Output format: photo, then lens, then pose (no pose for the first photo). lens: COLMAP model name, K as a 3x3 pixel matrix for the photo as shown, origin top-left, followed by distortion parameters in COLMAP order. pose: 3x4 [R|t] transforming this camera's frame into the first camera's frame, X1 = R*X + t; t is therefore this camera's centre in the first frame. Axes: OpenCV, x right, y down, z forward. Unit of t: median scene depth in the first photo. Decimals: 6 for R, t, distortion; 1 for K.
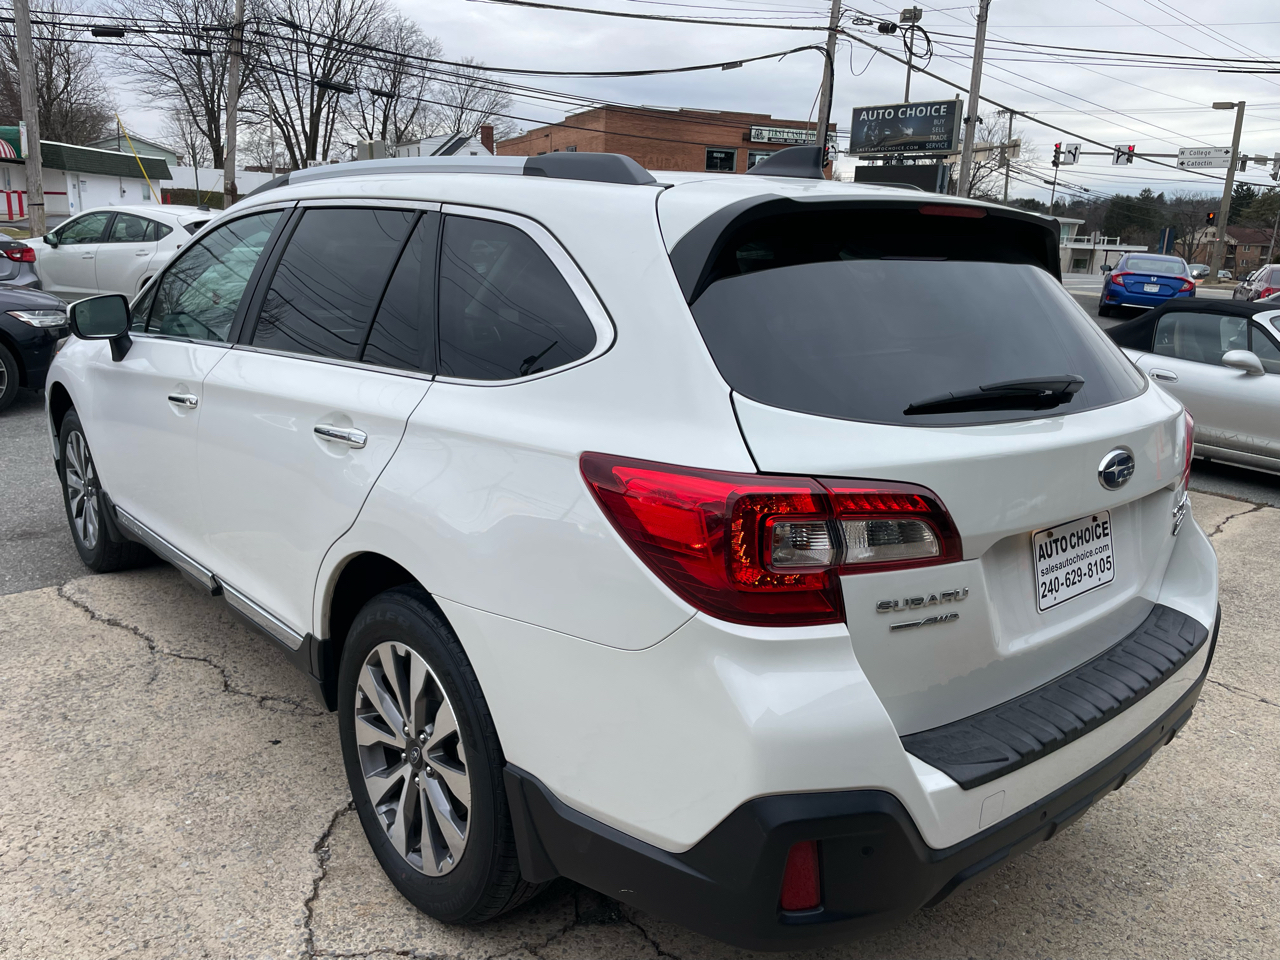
lens RADIAL K [[966.8, 0, 629.1], [0, 966.8, 482.7], [0, 0, 1]] dist [0.092501, -0.121754]
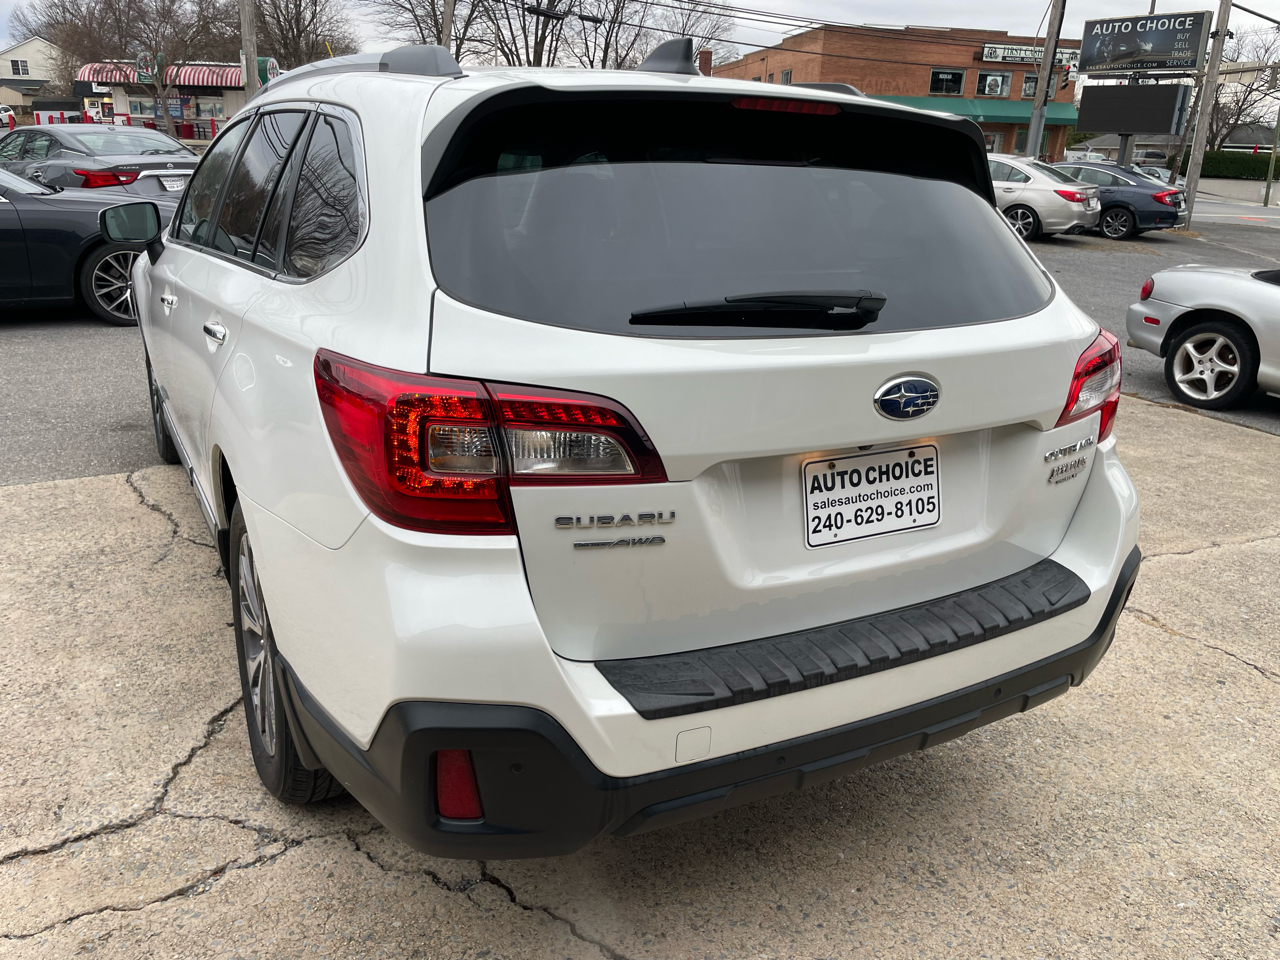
lens RADIAL K [[966.8, 0, 640.9], [0, 966.8, 482.2], [0, 0, 1]] dist [0.092501, -0.121754]
pose [[0.979196, 0.067733, -0.191279, 0.032153], [-0.055161, 0.995999, 0.070307, 0.001055], [0.195276, -0.058293, 0.979014, 0.005351]]
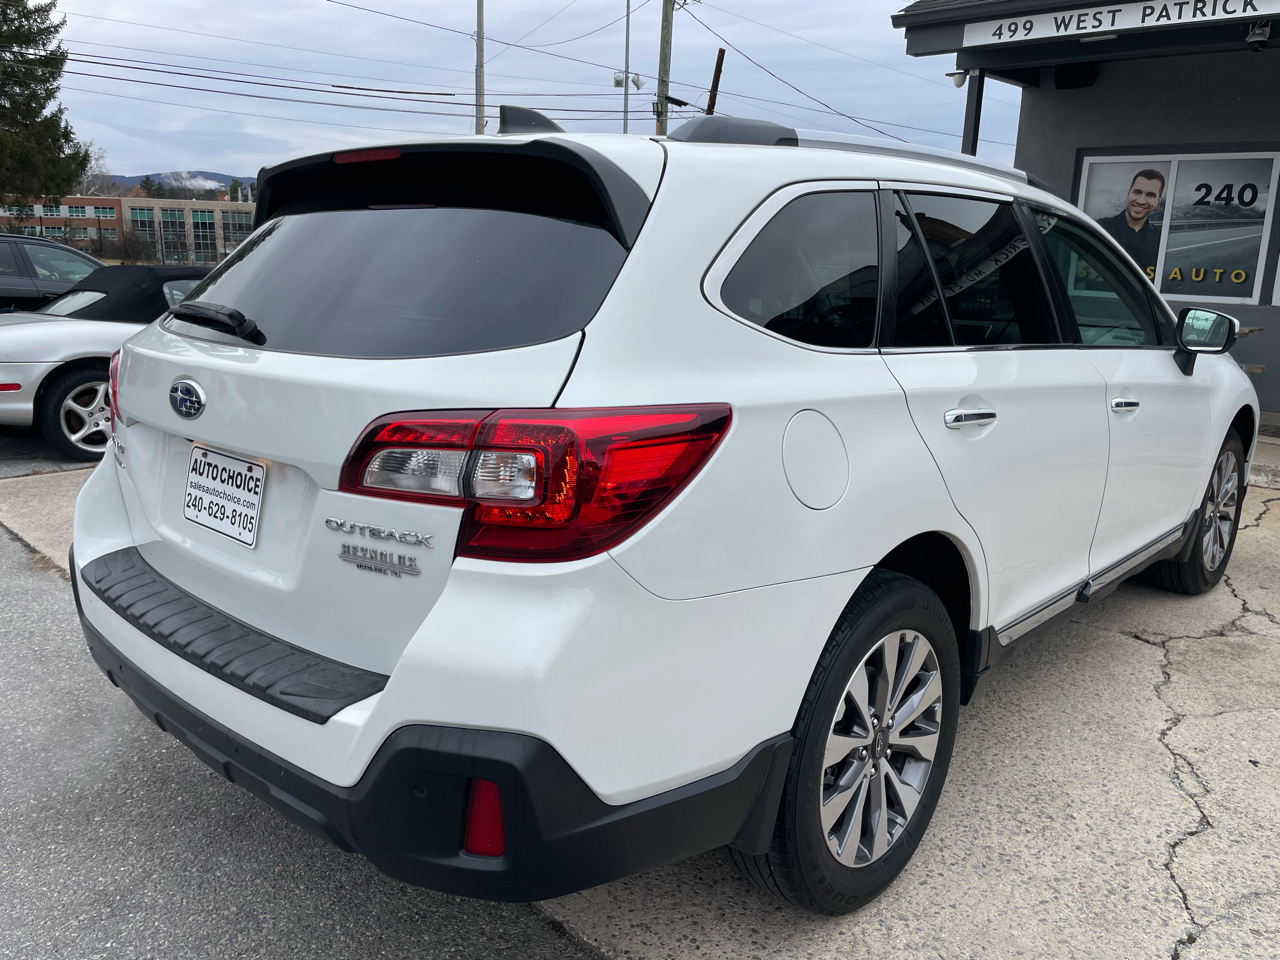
lens RADIAL K [[966.8, 0, 646.8], [0, 966.8, 473.3], [0, 0, 1]] dist [0.092501, -0.121754]
pose [[-0.111371, -0.264964, 0.957805, -0.135129], [0.220128, 0.933282, 0.283776, -0.048292], [-0.969092, 0.242444, -0.045615, 0.182984]]
